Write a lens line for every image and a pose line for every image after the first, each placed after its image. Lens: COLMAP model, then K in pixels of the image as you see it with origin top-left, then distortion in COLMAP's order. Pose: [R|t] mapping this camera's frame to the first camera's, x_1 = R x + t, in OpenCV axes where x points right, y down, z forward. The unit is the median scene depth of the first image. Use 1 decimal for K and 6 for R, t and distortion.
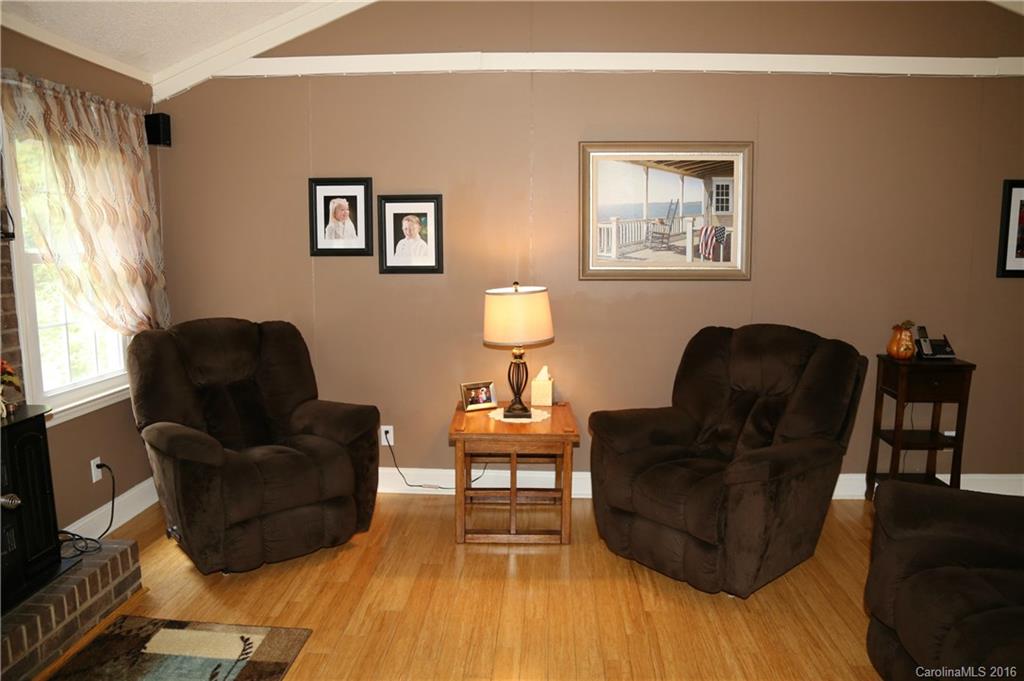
lens RADIAL K [[746.5, 0, 509.1], [0, 746.5, 349.8], [0, 0, 1]] dist [-0.046777, 0.015913]
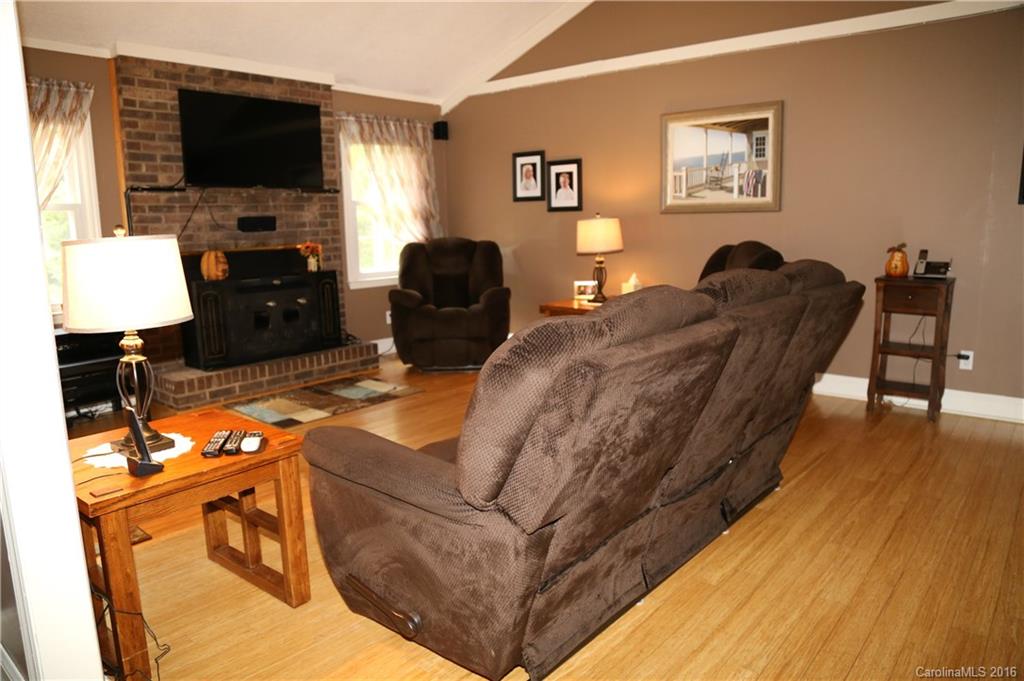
lens RADIAL K [[693.6, 0, 512.6], [0, 693.6, 336.1], [0, 0, 1]] dist [-0.050744, 0.014476]
pose [[0.794312, 0.088573, -0.601018, 0.687972], [-0.067792, 0.996059, 0.057196, 0.081753], [0.603716, -0.004687, 0.797186, -0.208098]]
